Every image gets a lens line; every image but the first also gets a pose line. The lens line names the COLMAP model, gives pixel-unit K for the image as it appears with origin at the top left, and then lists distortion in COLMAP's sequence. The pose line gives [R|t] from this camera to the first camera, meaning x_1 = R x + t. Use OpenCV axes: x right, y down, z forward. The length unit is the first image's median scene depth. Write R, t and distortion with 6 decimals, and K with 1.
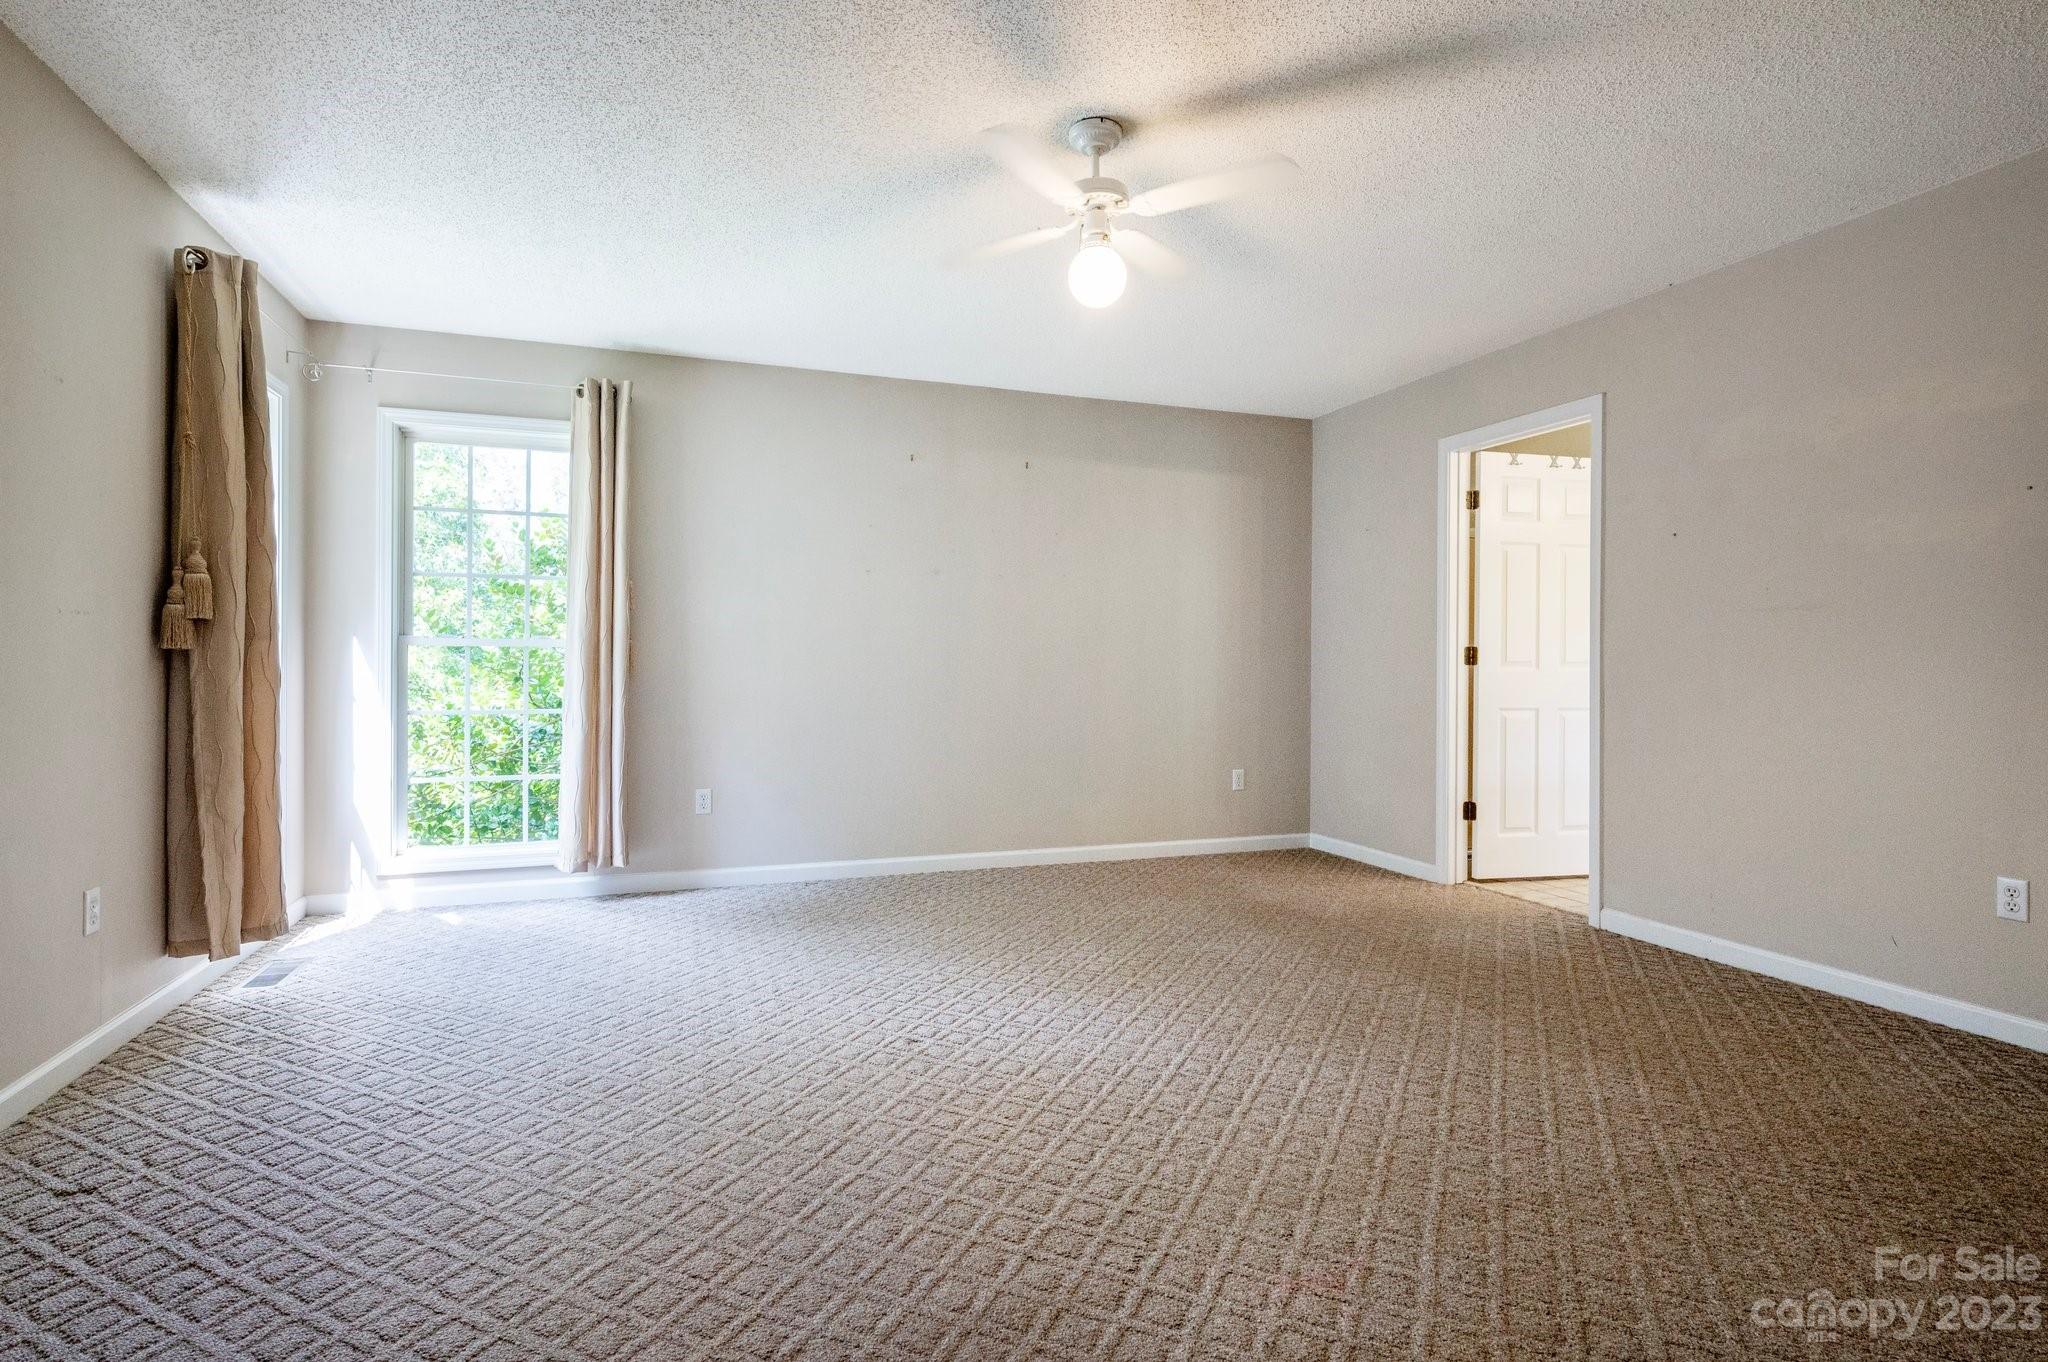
lens RADIAL K [[1010.7, 0, 1022.8], [0, 1010.7, 673.8], [0, 0, 1]] dist [0.000938, -0.000199]
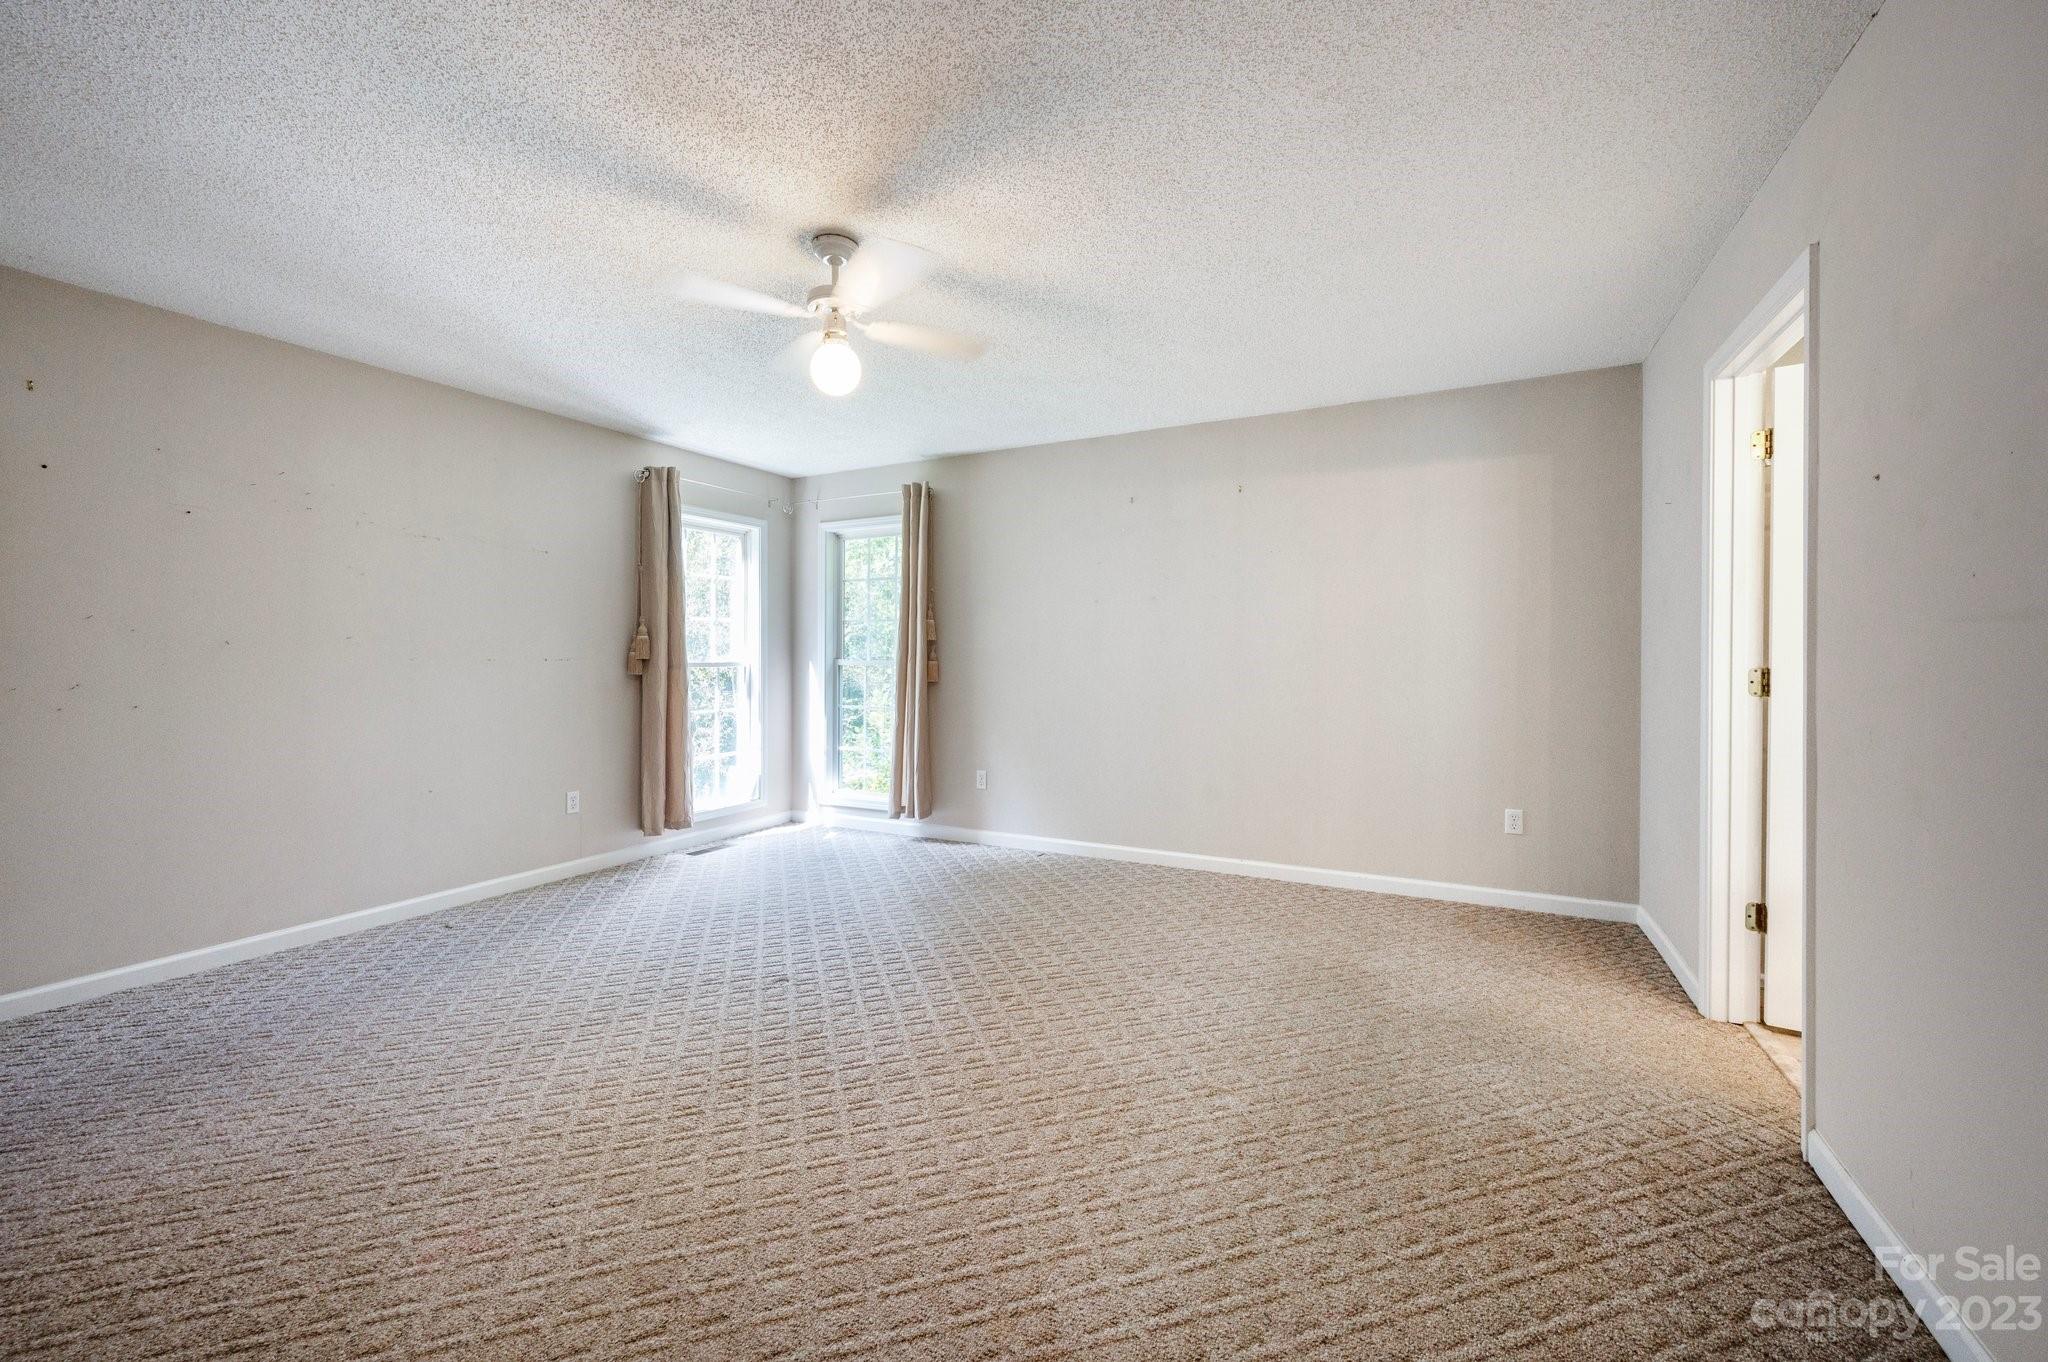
lens RADIAL K [[809.4, 0, 1024.9], [0, 809.4, 672.7], [0, 0, 1]] dist [-0.000793, 0.001641]
pose [[0.681114, 0.010333, -0.732104, 0.559271], [-0.002401, 0.999927, 0.011879, -0.032829], [0.732173, -0.006333, 0.681089, 0.326901]]
